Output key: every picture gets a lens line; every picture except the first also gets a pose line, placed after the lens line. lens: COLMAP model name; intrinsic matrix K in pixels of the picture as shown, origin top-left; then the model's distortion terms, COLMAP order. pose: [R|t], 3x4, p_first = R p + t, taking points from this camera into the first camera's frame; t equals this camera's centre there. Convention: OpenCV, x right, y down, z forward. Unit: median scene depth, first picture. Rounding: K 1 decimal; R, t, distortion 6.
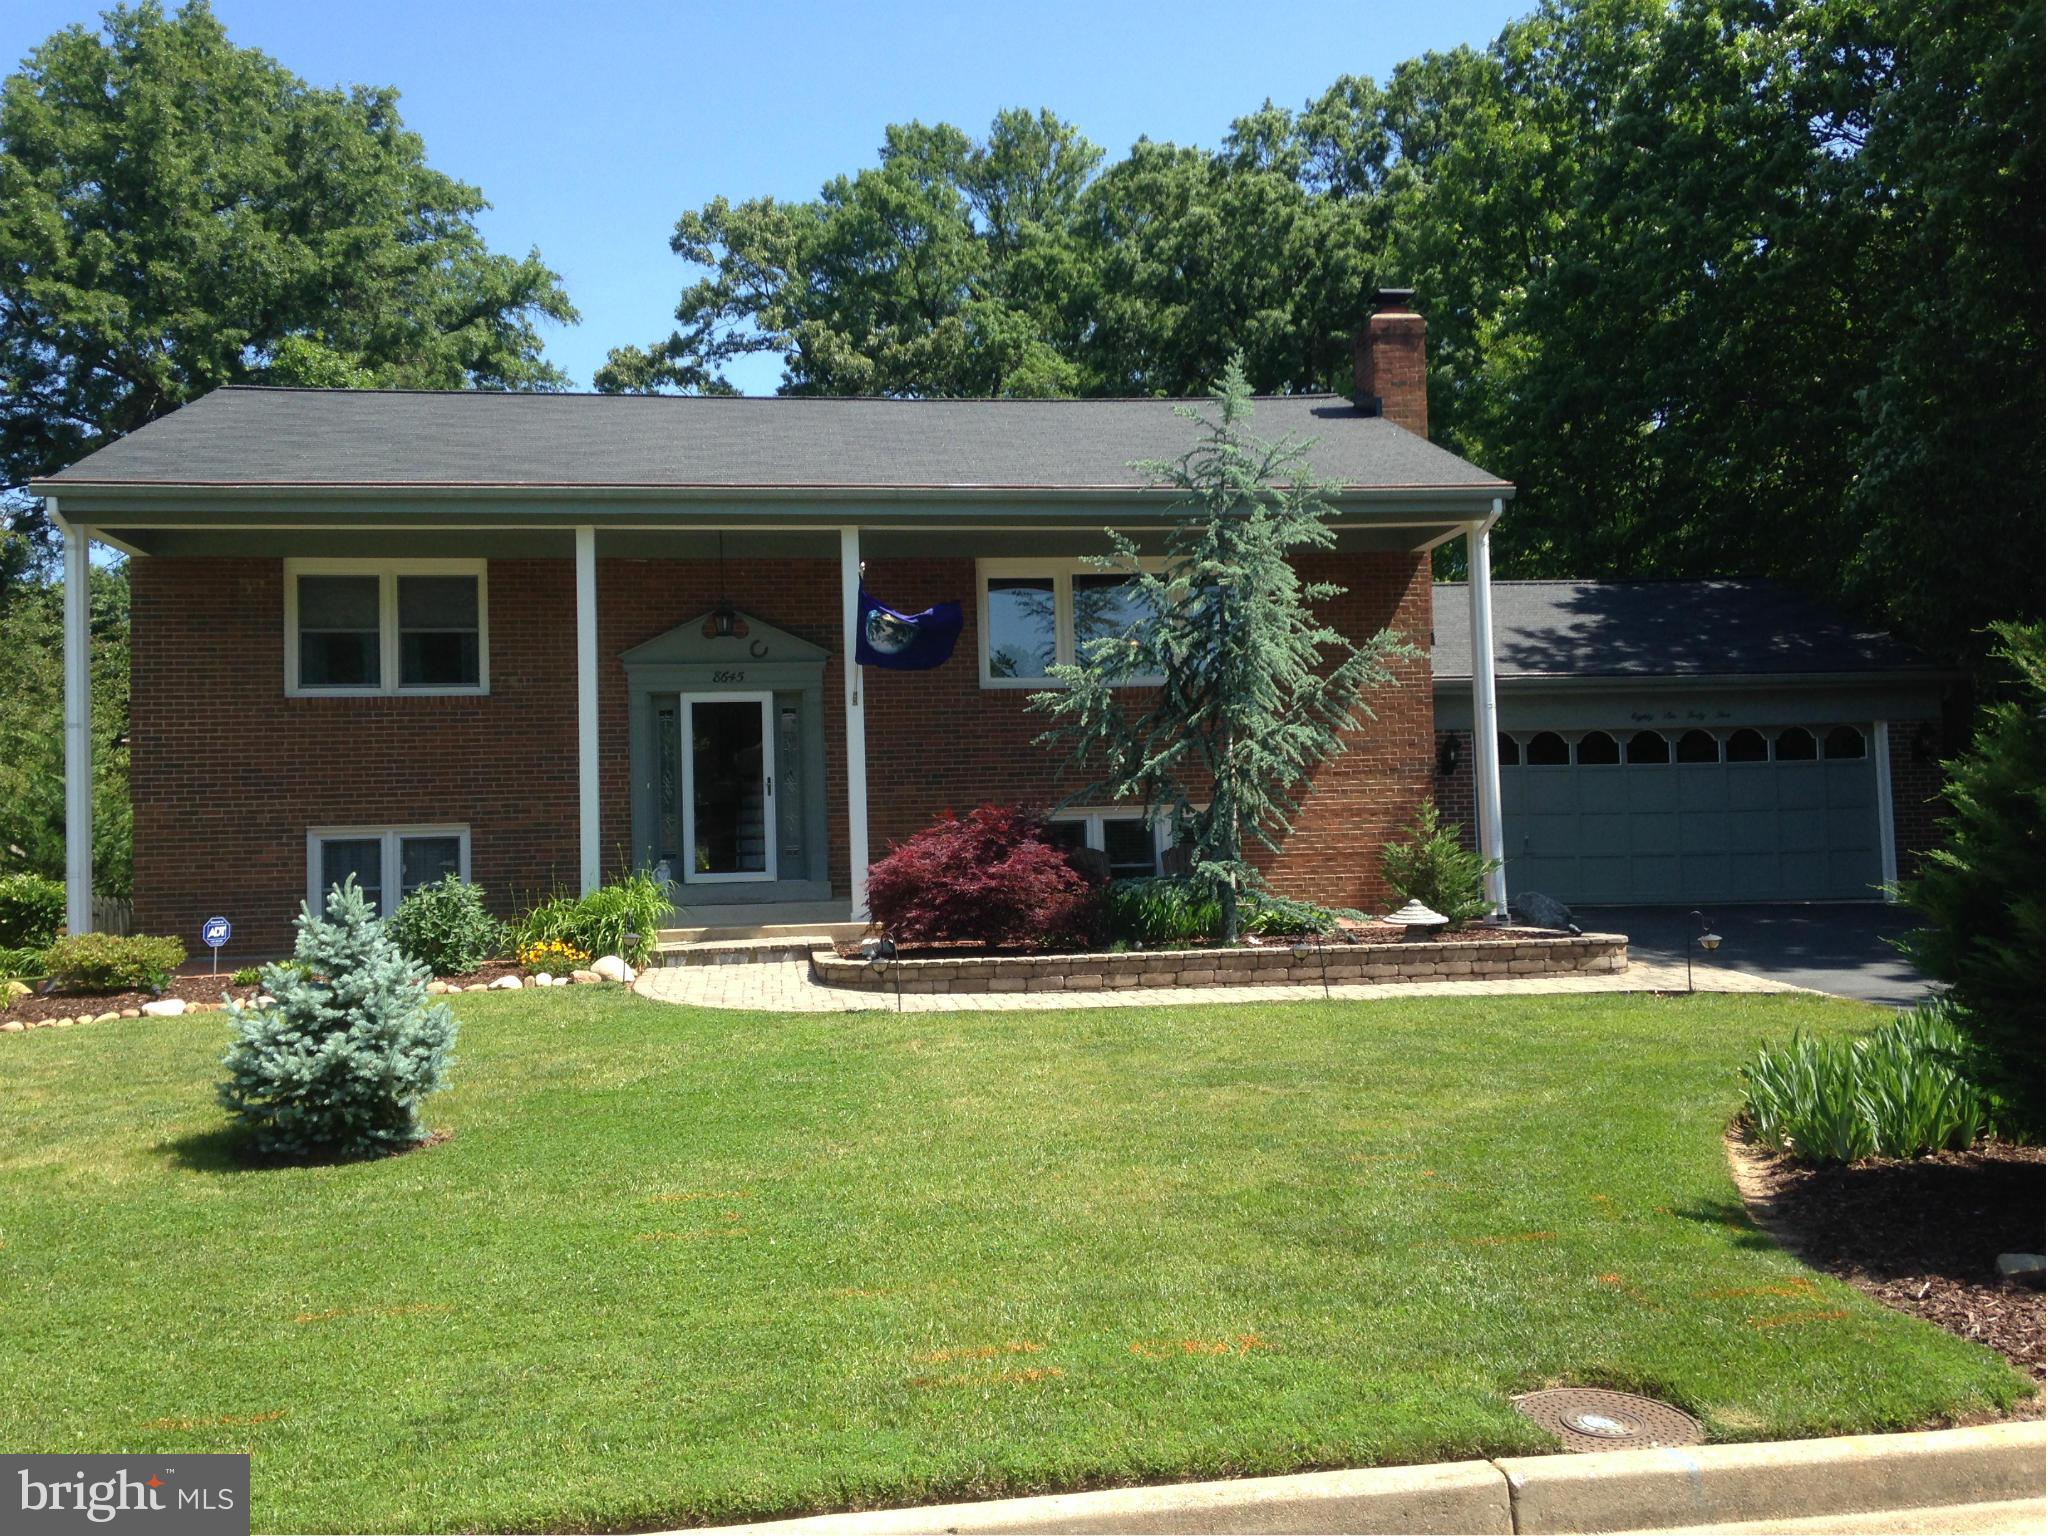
lens RADIAL K [[1829.0, 0, 1024.0], [0, 1829.0, 768.0], [0, 0, 1]] dist [0.204270, -0.321665]
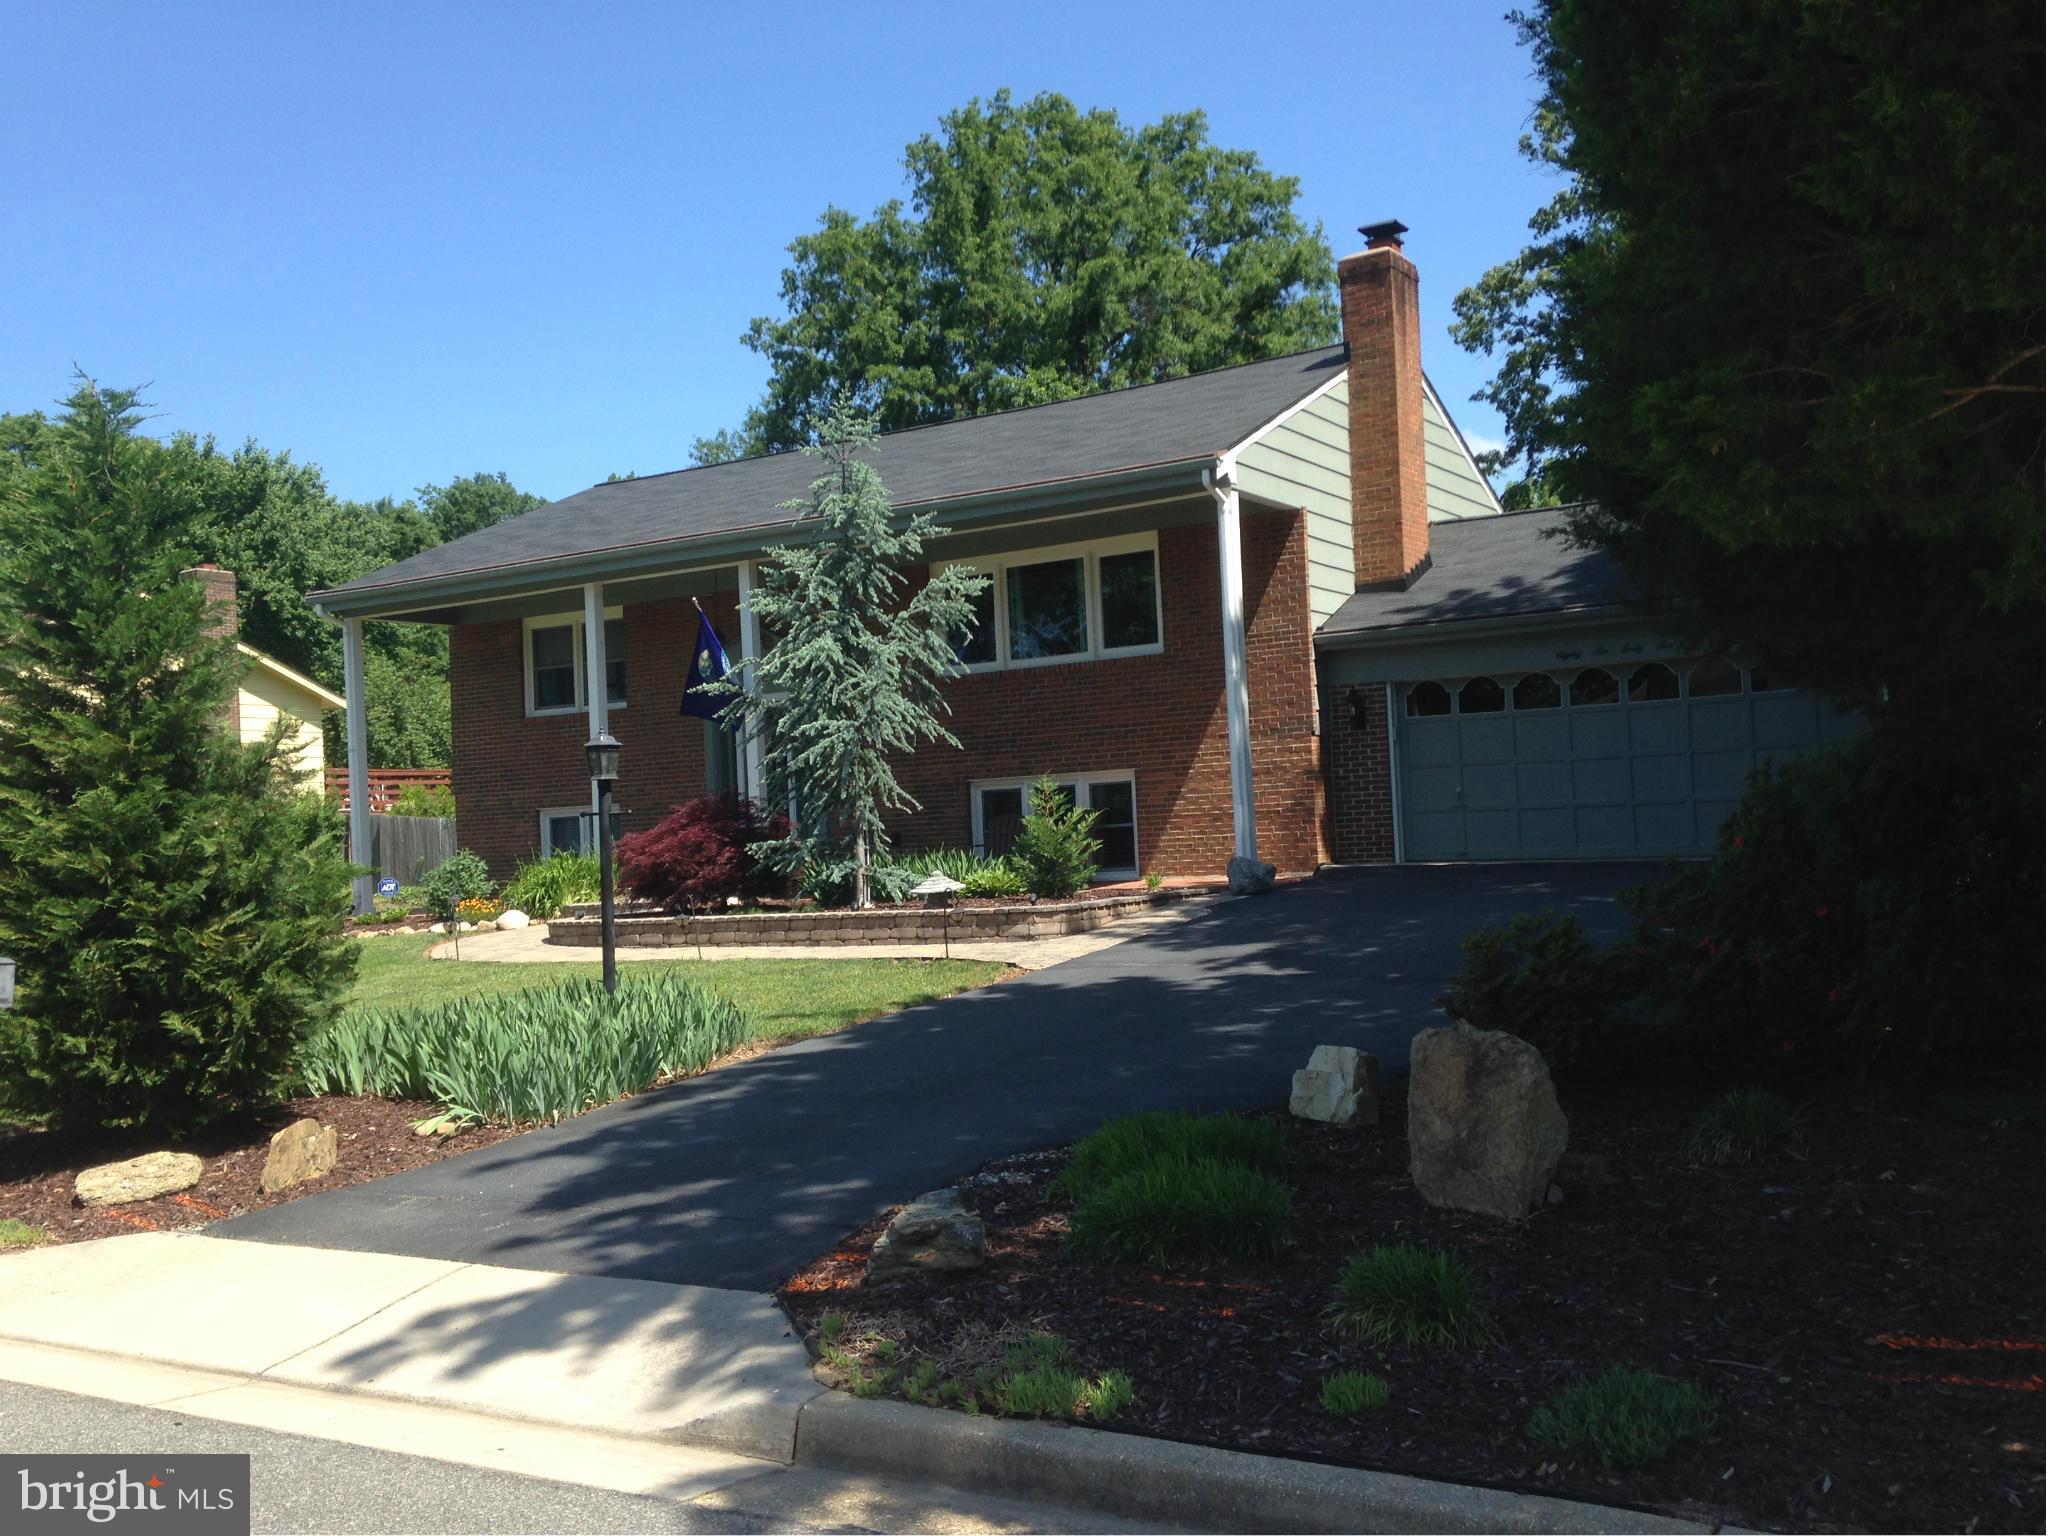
lens RADIAL K [[1831.6, 0, 1024.0], [0, 1831.6, 768.0], [0, 0, 1]] dist [0.208834, -0.362618]
pose [[0.777471, -0.030607, -0.628173, 0.722593], [0.059465, 0.997918, 0.024977, -0.011370], [0.626101, -0.056773, 0.777672, 0.133056]]
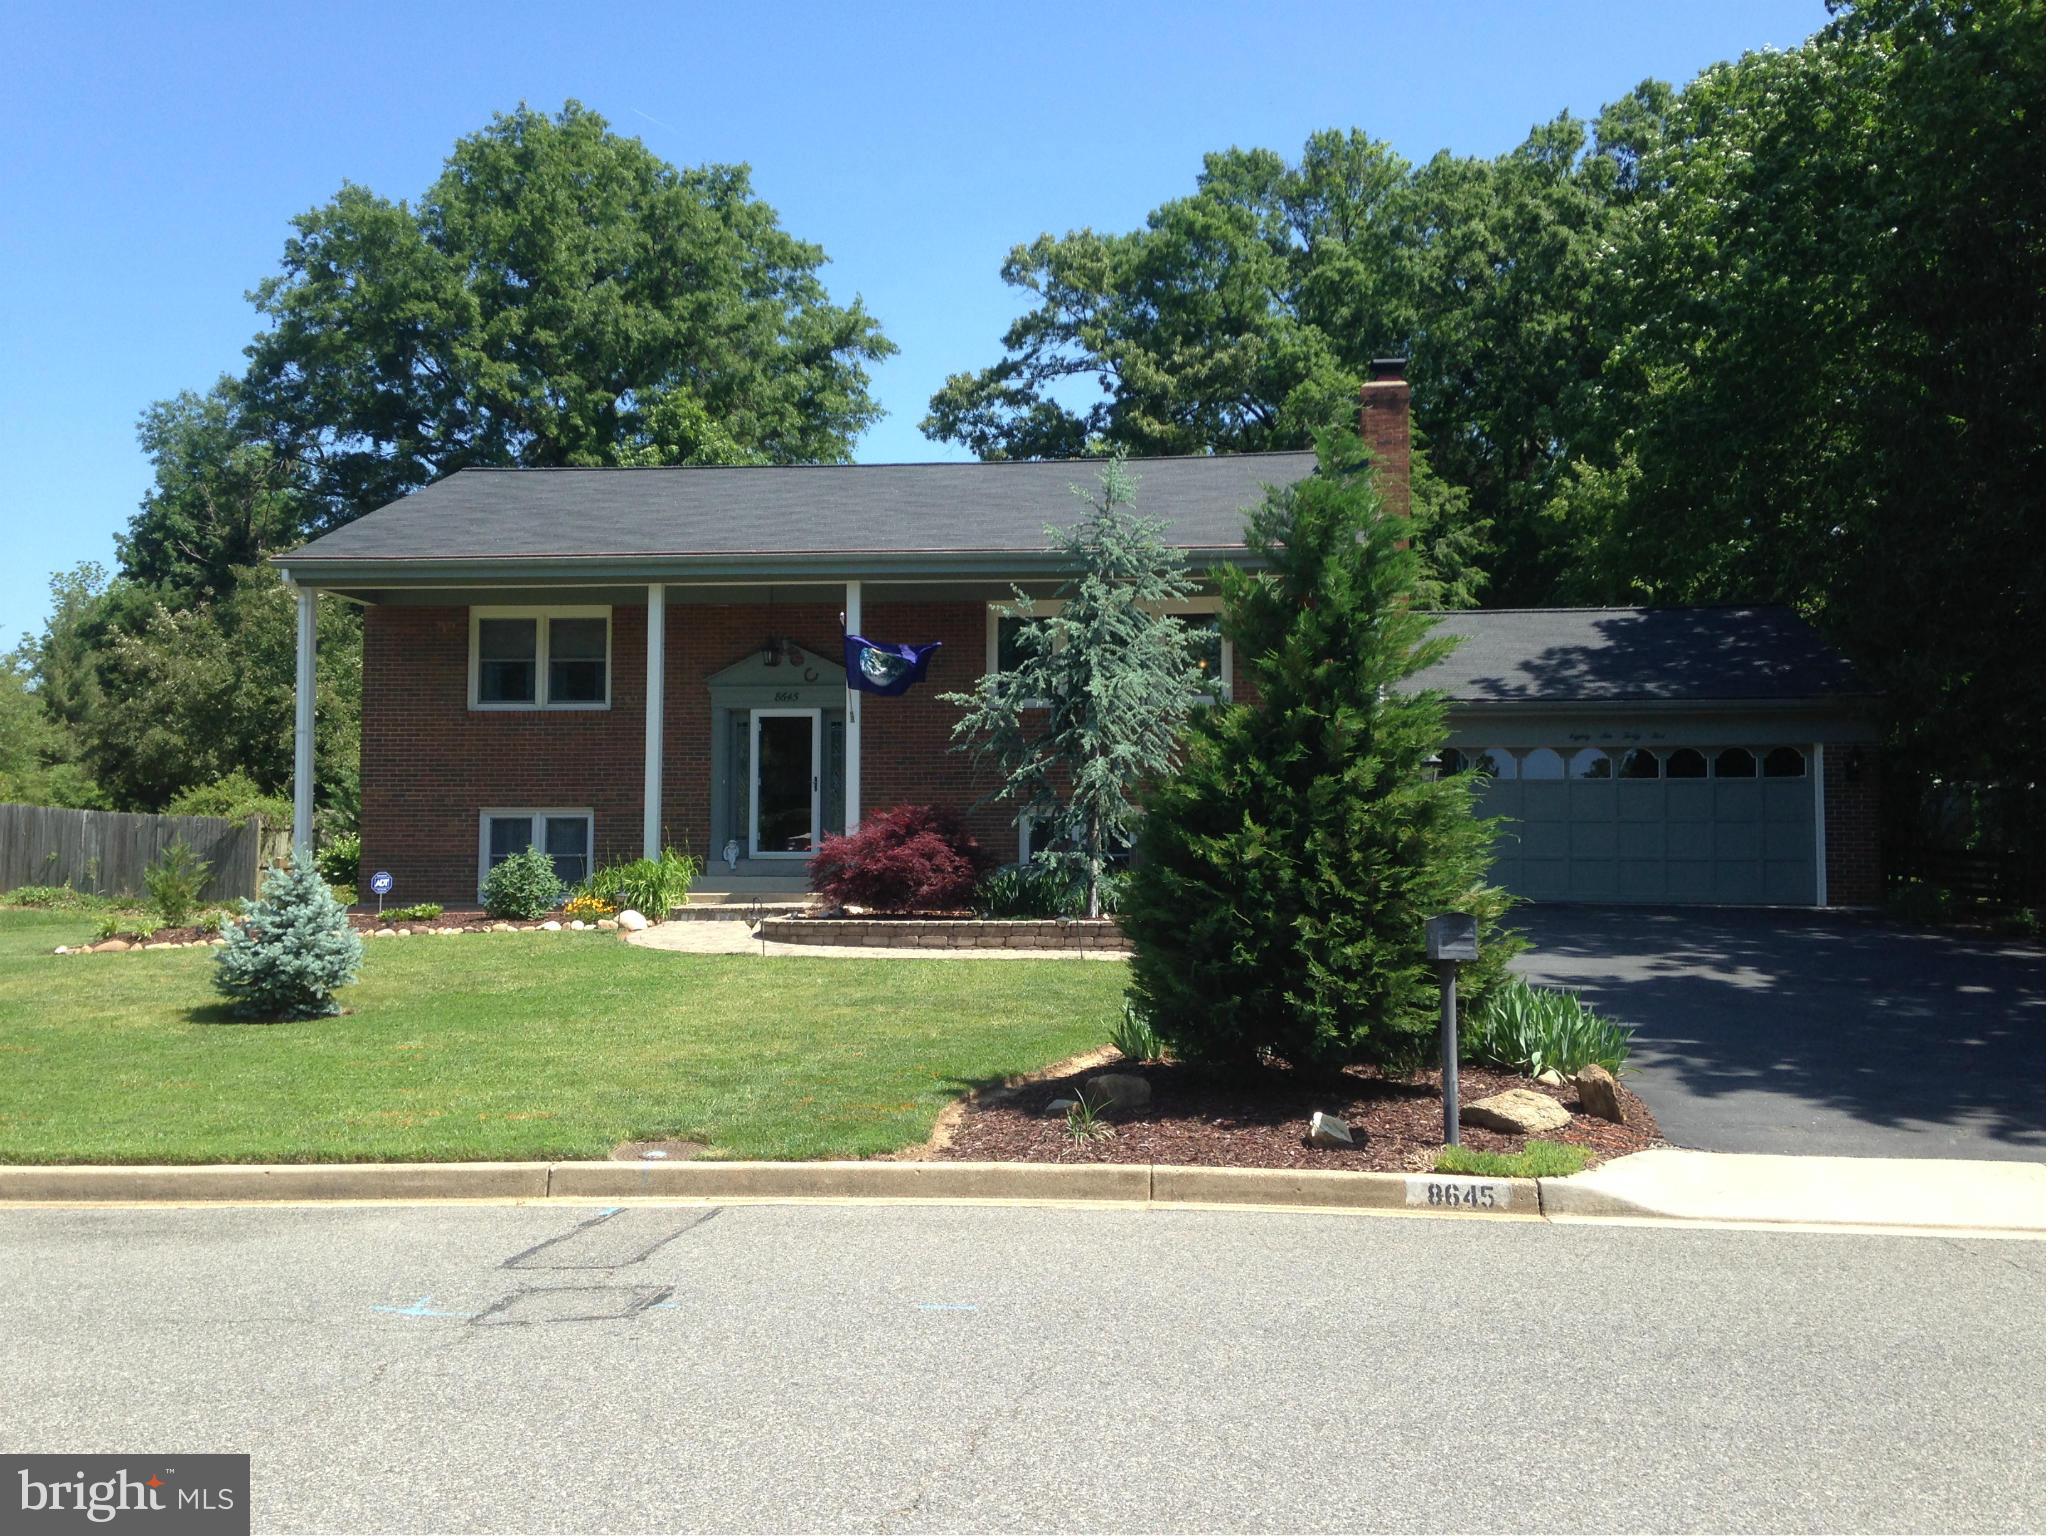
lens RADIAL K [[1829.0, 0, 1024.0], [0, 1829.0, 768.0], [0, 0, 1]] dist [0.204270, -0.321665]
pose [[0.970790, 0.017332, -0.239303, 0.287120], [-0.015413, 0.999832, 0.009891, -0.014852], [0.239434, -0.005914, 0.970895, -0.179232]]
